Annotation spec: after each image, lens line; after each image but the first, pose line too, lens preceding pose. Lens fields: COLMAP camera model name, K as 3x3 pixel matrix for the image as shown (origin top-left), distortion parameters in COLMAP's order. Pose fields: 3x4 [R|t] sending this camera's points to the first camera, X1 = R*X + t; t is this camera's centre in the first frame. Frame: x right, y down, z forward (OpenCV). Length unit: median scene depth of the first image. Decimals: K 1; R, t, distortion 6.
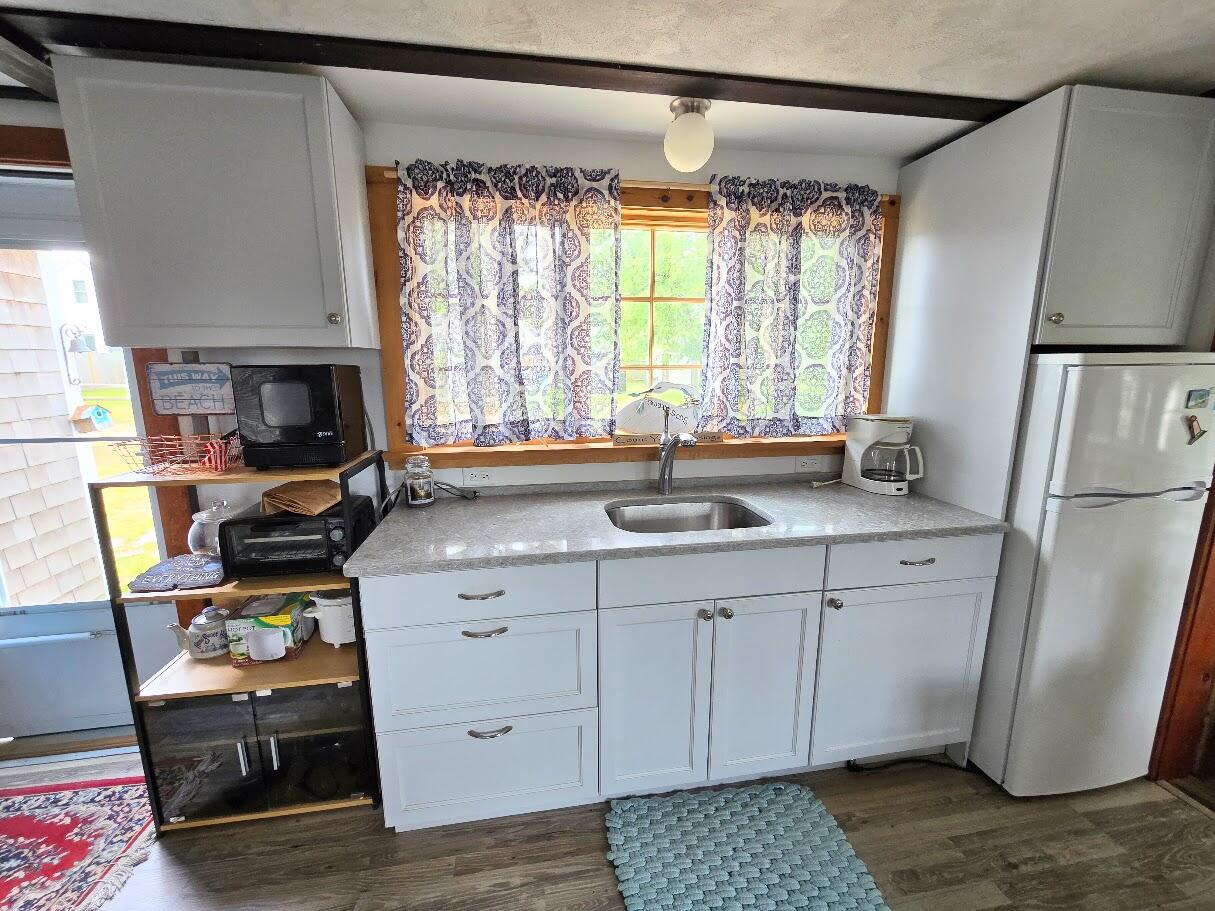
lens RADIAL K [[486.1, 0, 607.0], [0, 486.1, 456.4], [0, 0, 1]] dist [0.000681, -0.000374]
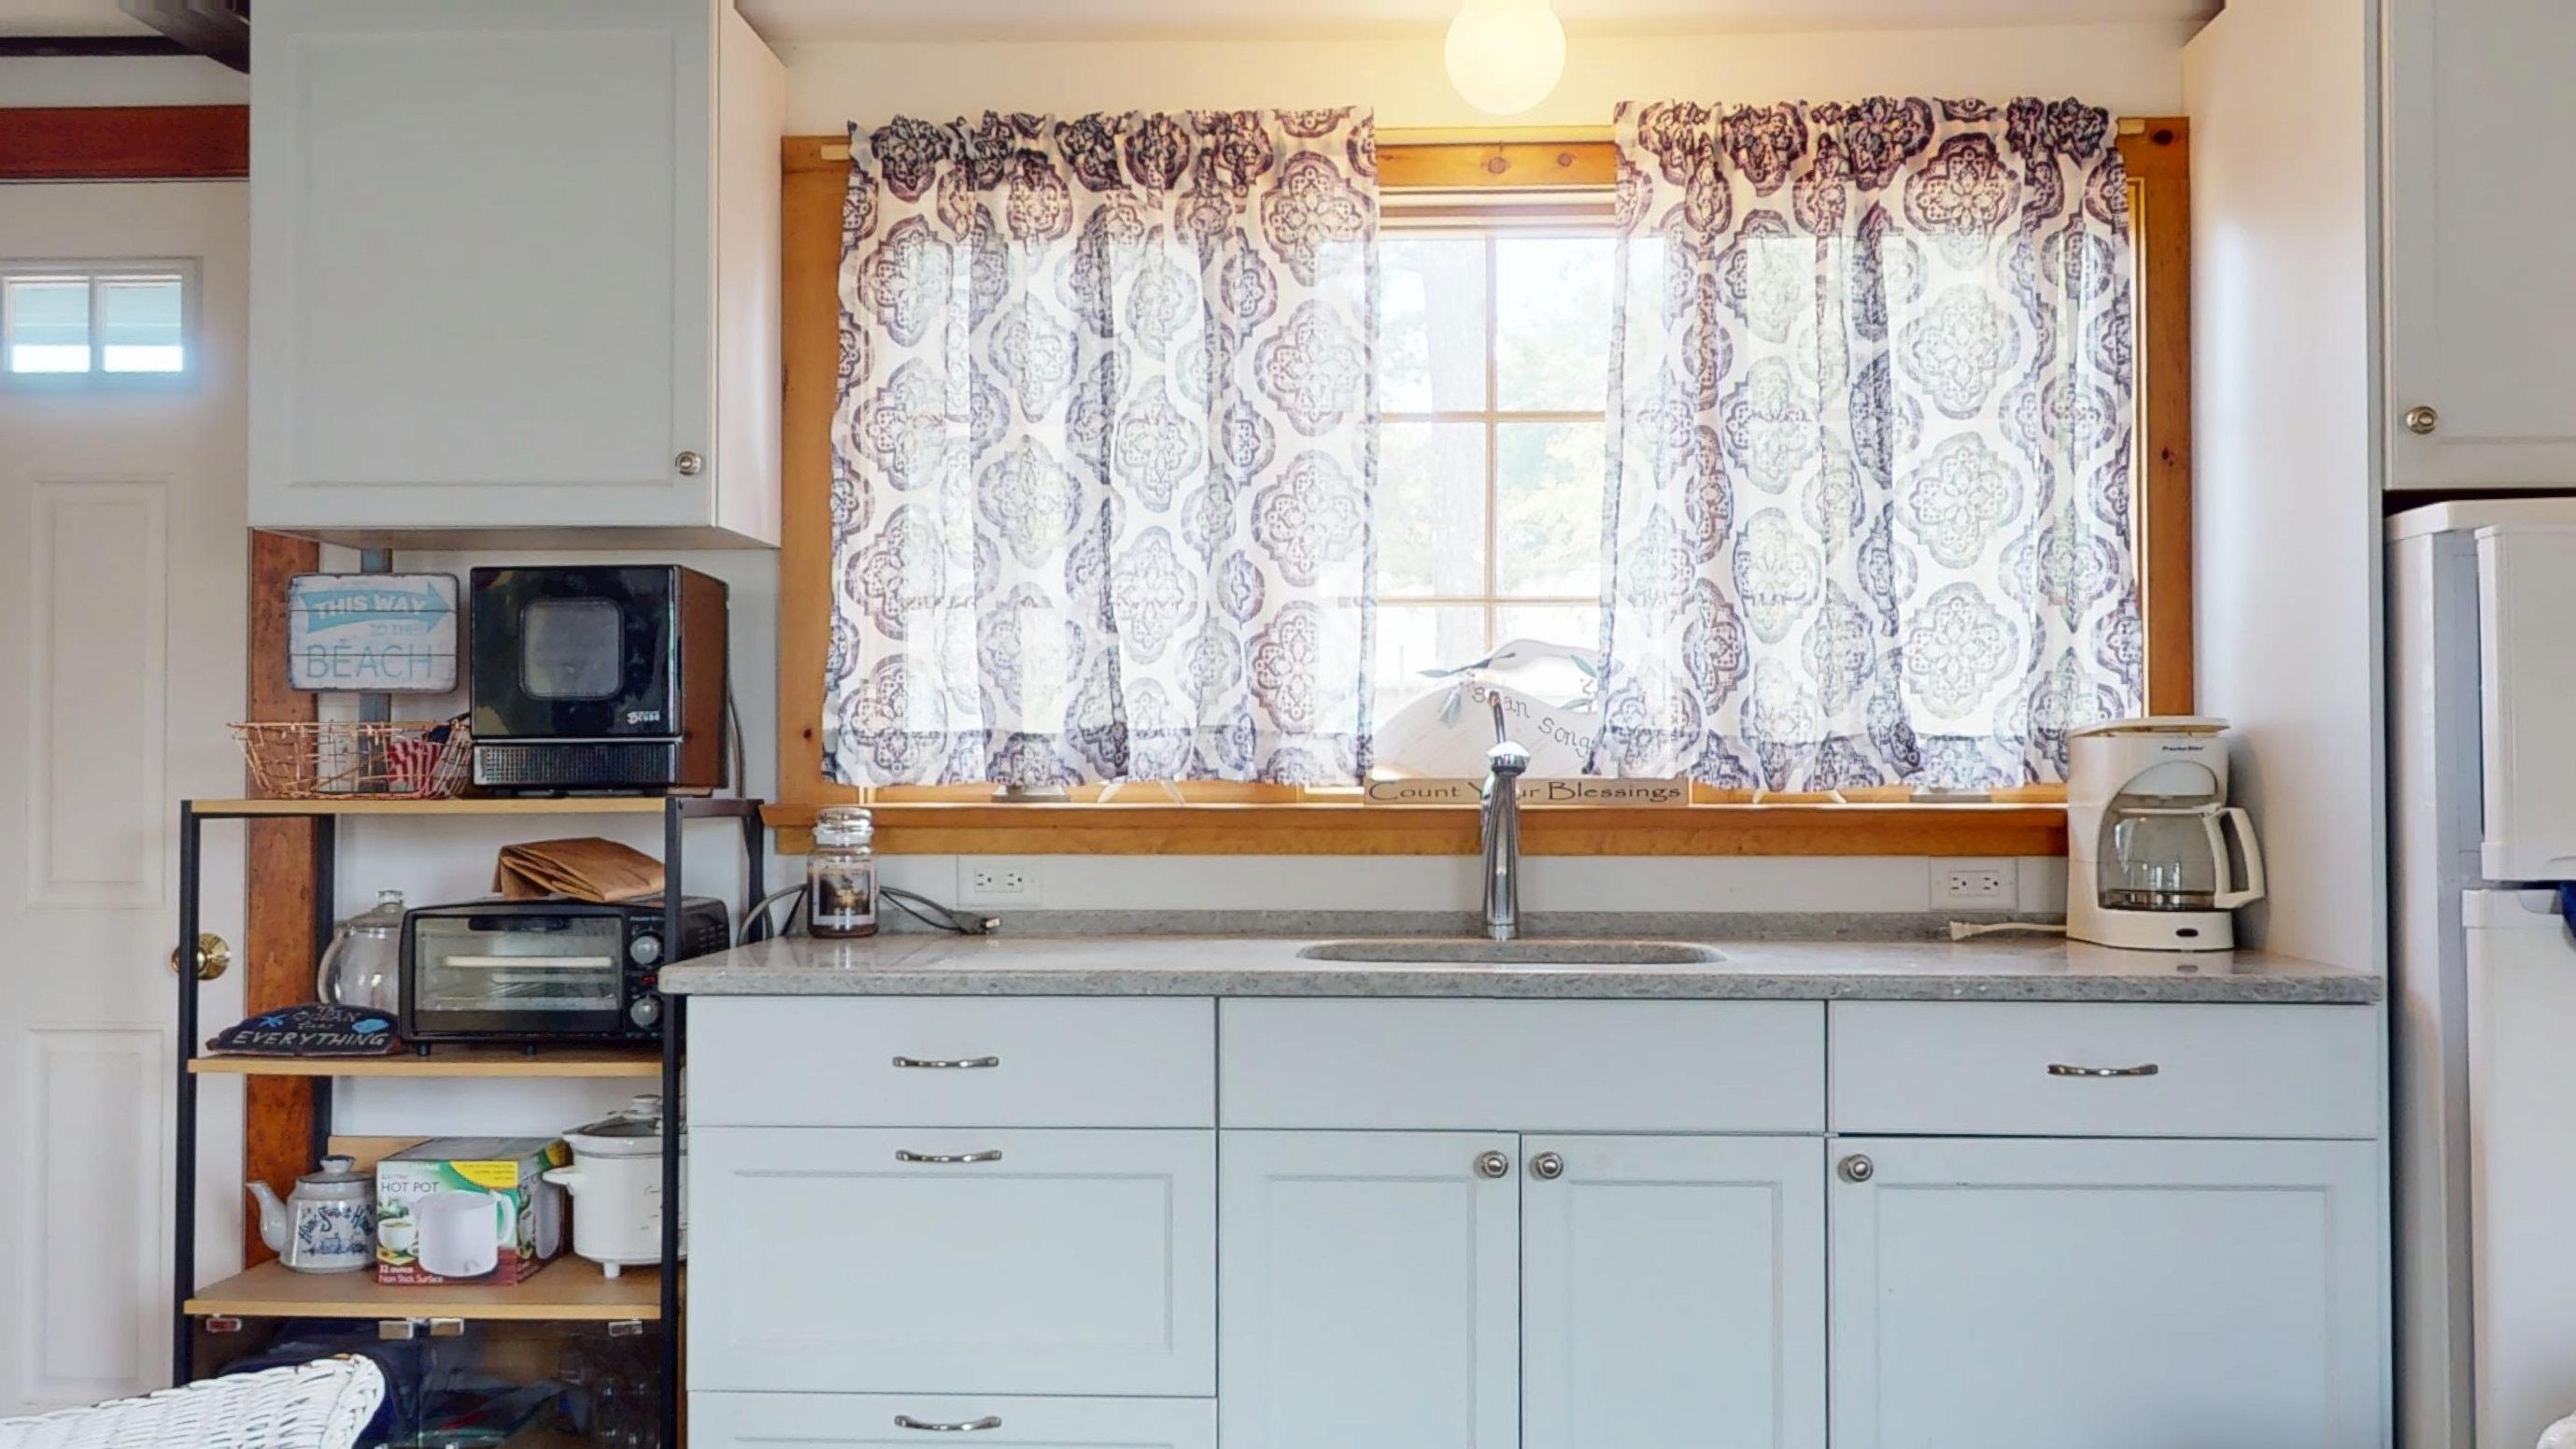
lens RADIAL K [[2113.2, 0, 1289.7], [0, 2113.2, 719.7], [0, 0, 1]] dist [-0.000754, 0.018646]
pose [[0.980500, 0.000679, -0.196517, 0.292506], [-0.039363, 0.980406, -0.193013, 0.239756], [0.192536, 0.196985, 0.961315, -0.575186]]
